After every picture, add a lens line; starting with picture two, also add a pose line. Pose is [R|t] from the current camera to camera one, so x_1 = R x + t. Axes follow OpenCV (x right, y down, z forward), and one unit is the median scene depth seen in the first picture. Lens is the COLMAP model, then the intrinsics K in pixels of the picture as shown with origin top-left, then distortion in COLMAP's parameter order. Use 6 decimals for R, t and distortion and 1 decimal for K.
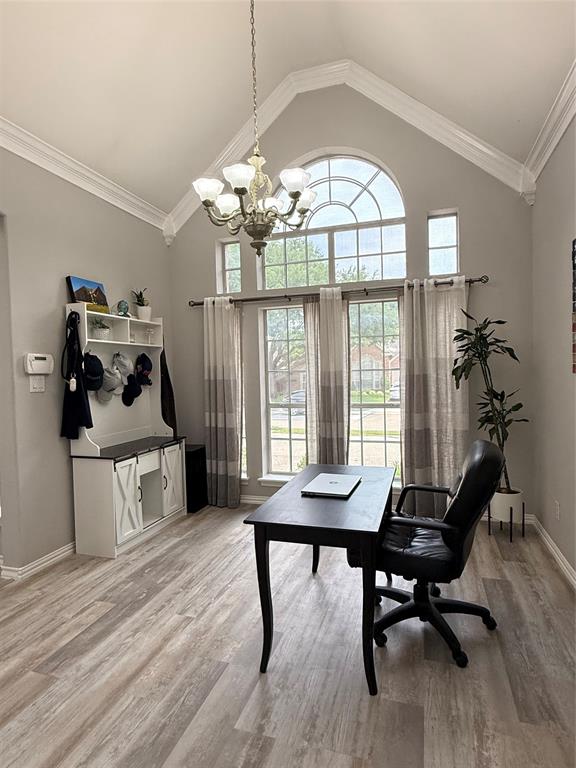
lens RADIAL K [[431.6, 0, 287.9], [0, 431.6, 383.8], [0, 0, 1]] dist [-0.004483, 0.001600]
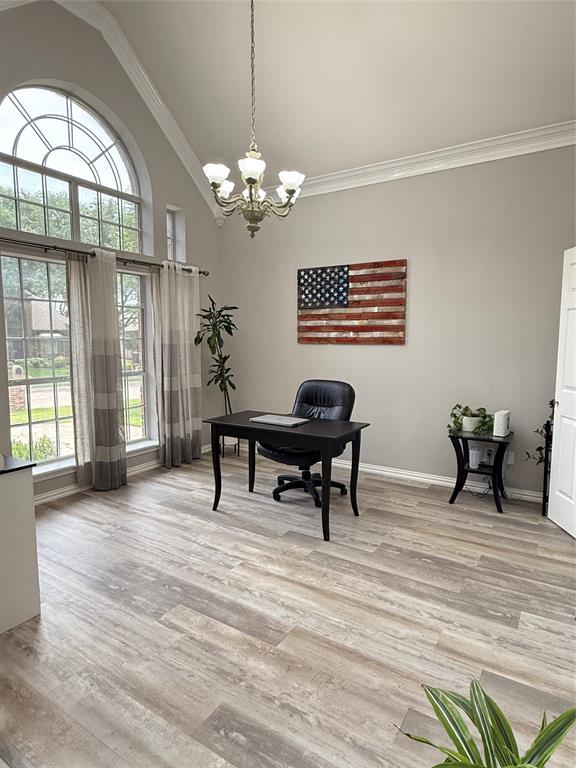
lens RADIAL K [[444.0, 0, 286.7], [0, 444.0, 383.9], [0, 0, 1]] dist [-0.001259, 0.001980]
pose [[0.256114, -0.069184, 0.964168, -1.100538], [0.028497, 0.997542, 0.064009, 0.025544], [-0.966227, 0.011082, 0.257456, 0.536124]]
